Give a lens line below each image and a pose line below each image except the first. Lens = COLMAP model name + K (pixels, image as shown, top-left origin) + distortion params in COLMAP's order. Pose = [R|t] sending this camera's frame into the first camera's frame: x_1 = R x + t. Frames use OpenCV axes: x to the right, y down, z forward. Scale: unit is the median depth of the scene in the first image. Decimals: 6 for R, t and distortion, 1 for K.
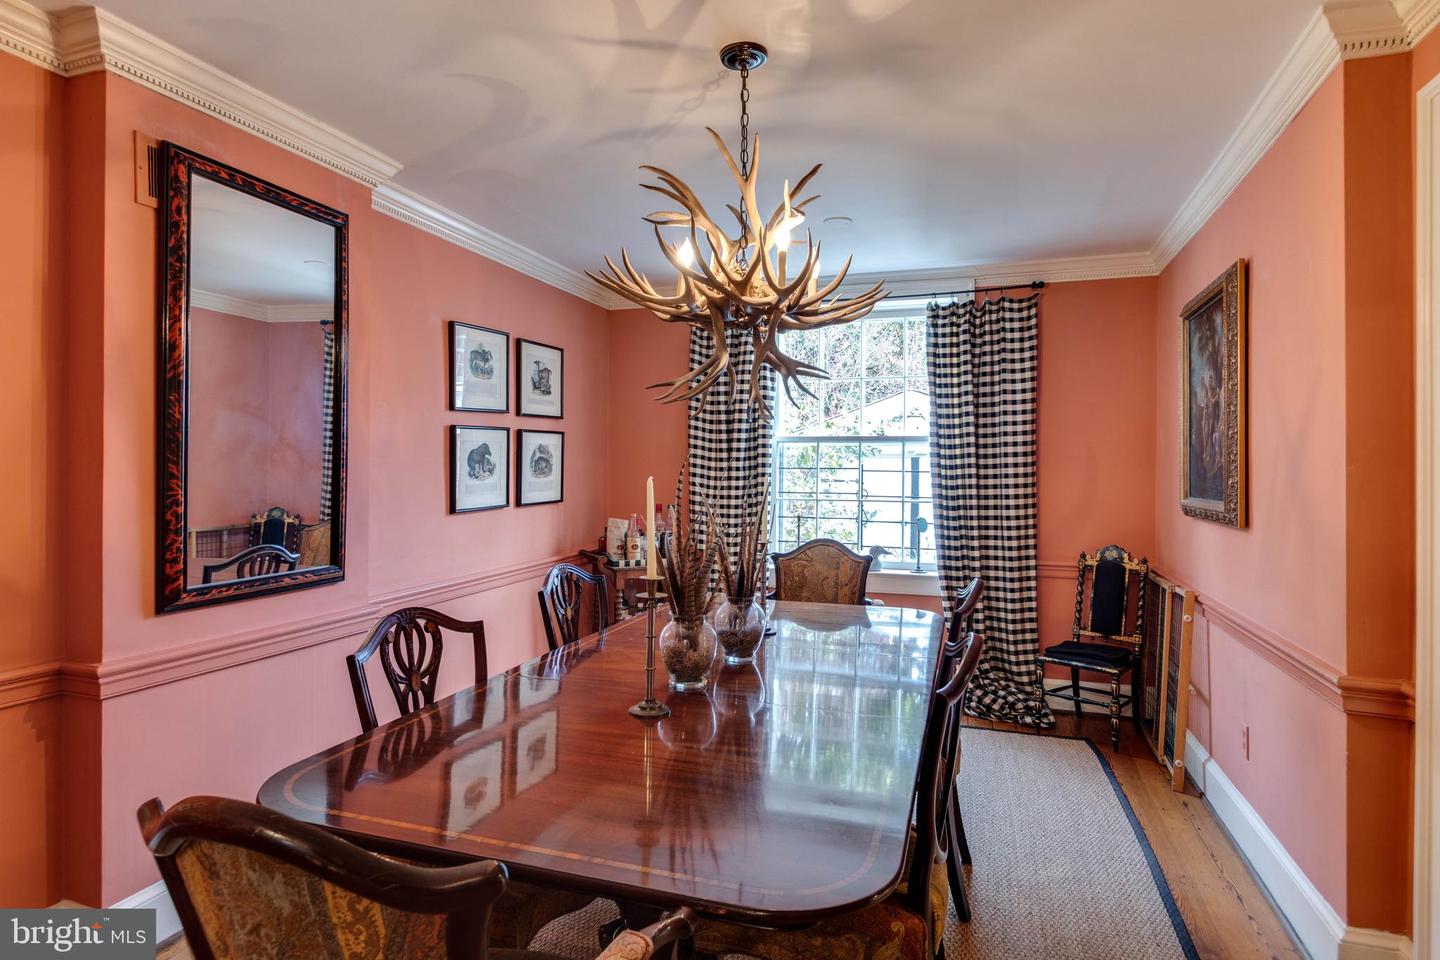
lens RADIAL K [[771.9, 0, 706.7], [0, 771.9, 467.9], [0, 0, 1]] dist [-0.019918, 0.000592]
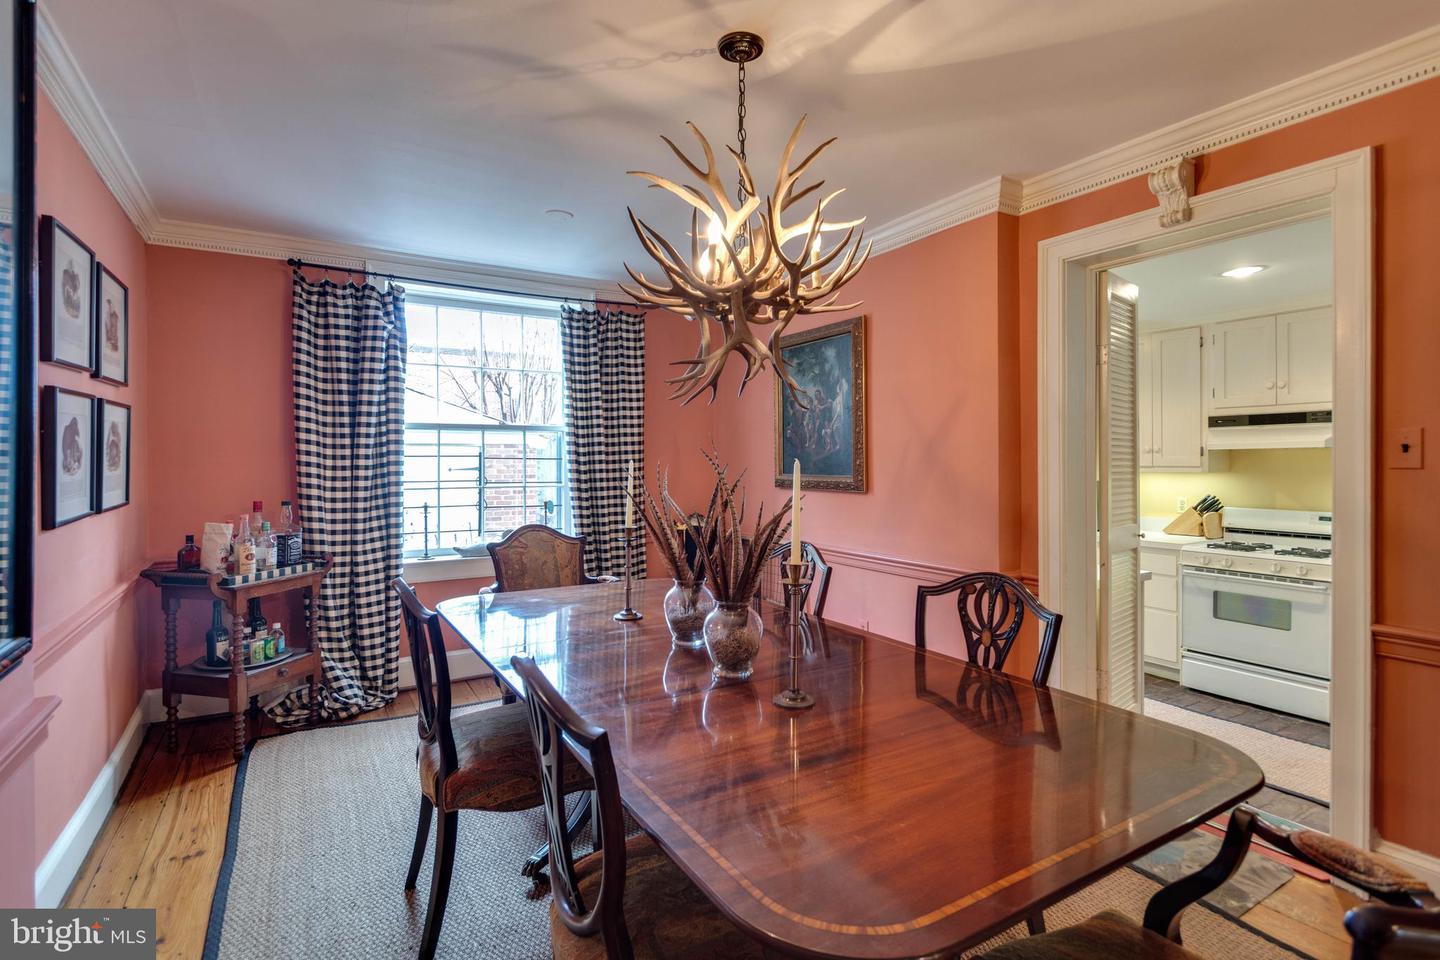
lens RADIAL K [[681.5, 0, 697.3], [0, 681.5, 460.0], [0, 0, 1]] dist [0.005683, -0.005892]
pose [[0.667743, -0.007442, 0.744354, -0.324267], [0.005516, 0.999972, 0.005049, 0.003341], [-0.744371, 0.000735, 0.667766, 0.212044]]
